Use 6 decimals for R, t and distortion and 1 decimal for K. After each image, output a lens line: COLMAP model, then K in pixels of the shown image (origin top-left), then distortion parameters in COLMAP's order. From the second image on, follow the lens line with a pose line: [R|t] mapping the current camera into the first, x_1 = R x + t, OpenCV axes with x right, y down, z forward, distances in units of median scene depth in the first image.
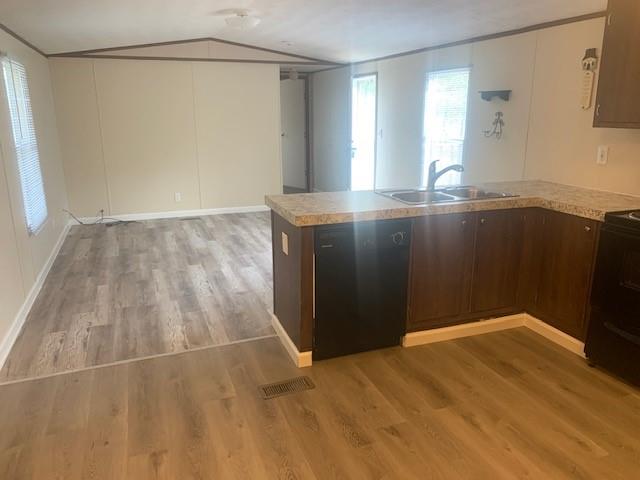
lens RADIAL K [[482.8, 0, 320.0], [0, 482.8, 240.0], [0, 0, 1]] dist [0.019405, -0.006426]
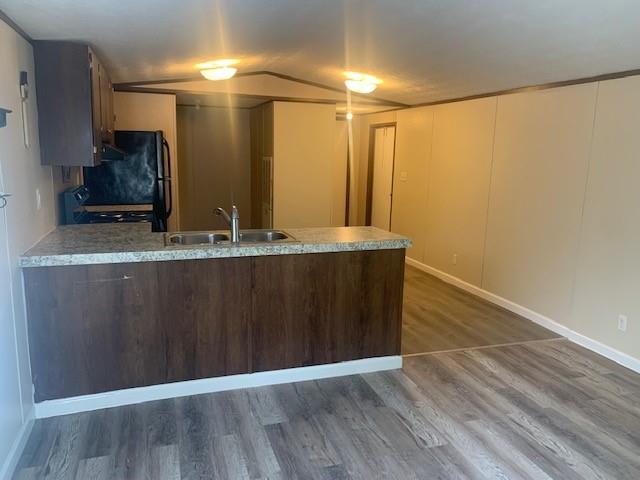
lens RADIAL K [[482.8, 0, 320.0], [0, 482.8, 240.0], [0, 0, 1]] dist [0.019405, -0.006426]
pose [[-0.999094, -0.023457, 0.035517, 0.043420], [-0.005788, 0.901551, 0.432634, -0.494884], [-0.042168, 0.432036, -0.900870, 1.765793]]
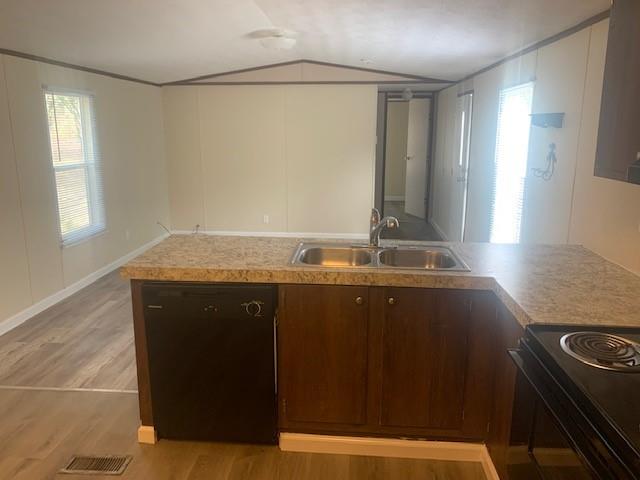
lens RADIAL K [[482.8, 0, 320.0], [0, 482.8, 240.0], [0, 0, 1]] dist [0.019405, -0.006426]
pose [[0.905069, 0.099332, -0.413502, 0.453971], [-0.114281, 0.993382, -0.011505, -0.092865], [0.409622, 0.057668, 0.910431, 0.272867]]
